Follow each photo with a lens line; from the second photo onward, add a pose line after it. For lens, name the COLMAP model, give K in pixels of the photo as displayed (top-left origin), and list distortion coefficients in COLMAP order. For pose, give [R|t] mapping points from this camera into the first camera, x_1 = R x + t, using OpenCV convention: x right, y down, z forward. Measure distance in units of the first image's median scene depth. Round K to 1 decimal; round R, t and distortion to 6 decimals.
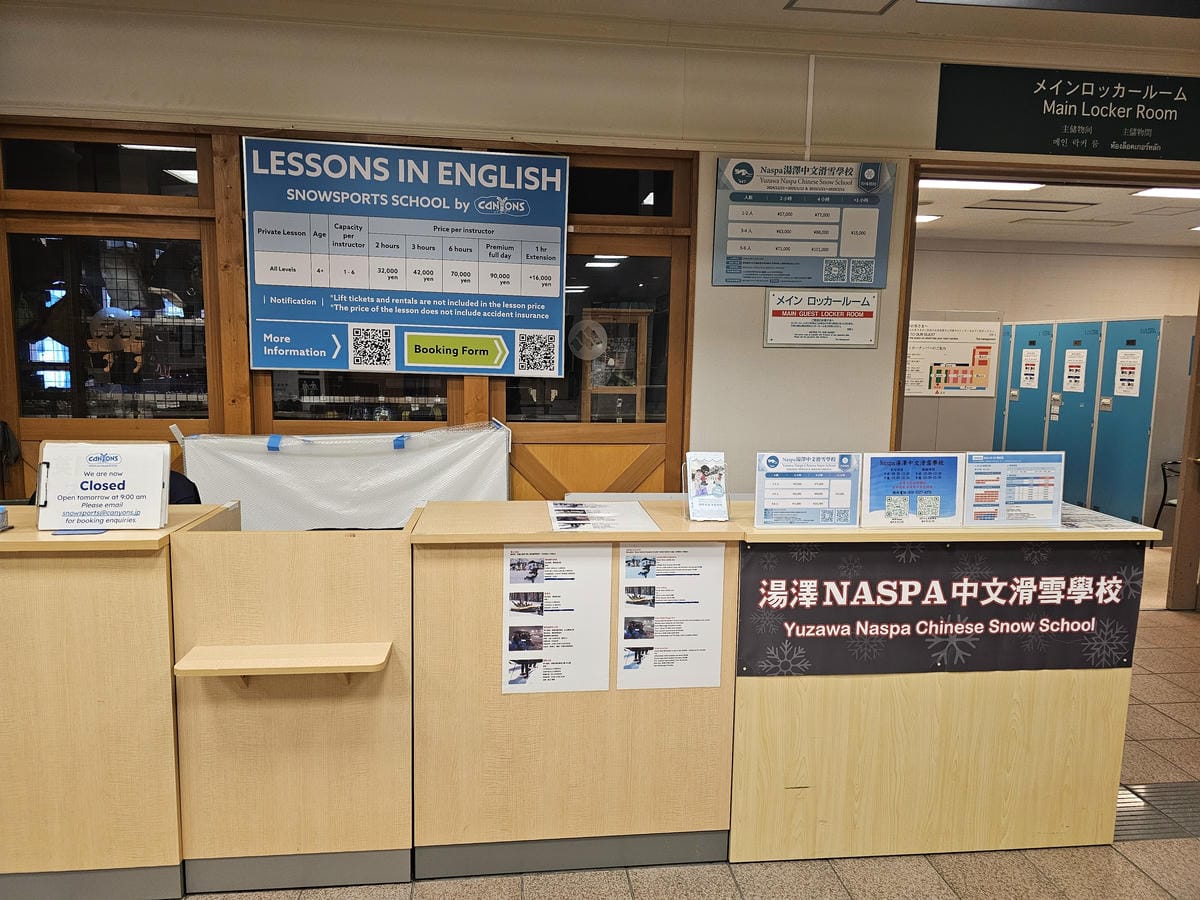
lens RADIAL K [[798.3, 0, 594.9], [0, 798.3, 483.6], [0, 0, 1]] dist [0.053824, -0.054034]
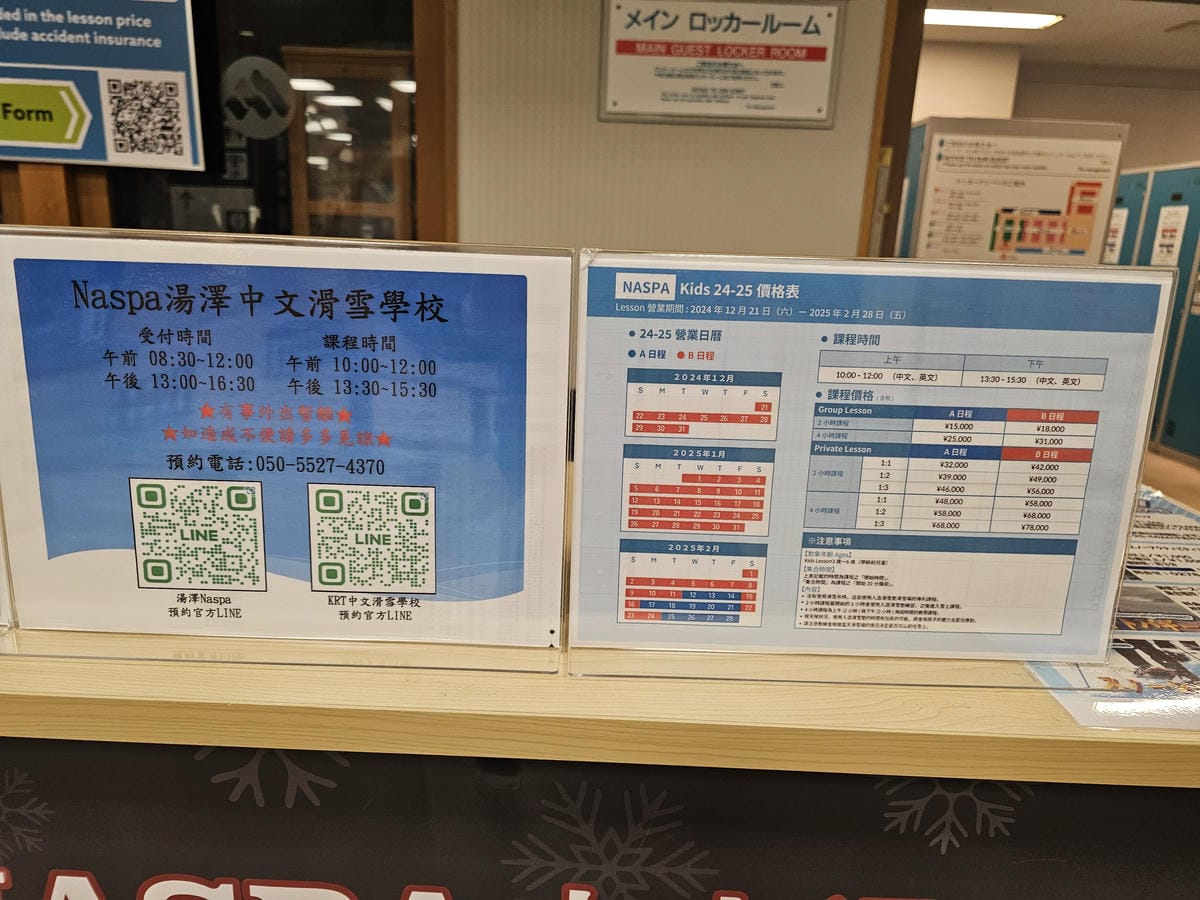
lens RADIAL K [[798.3, 0, 594.9], [0, 798.3, 483.6], [0, 0, 1]] dist [0.053824, -0.054034]
pose [[0.992388, 0.054030, -0.110668, 0.290645], [-0.039767, 0.991073, 0.127253, -0.006623], [0.116555, -0.121883, 0.985677, 0.490279]]
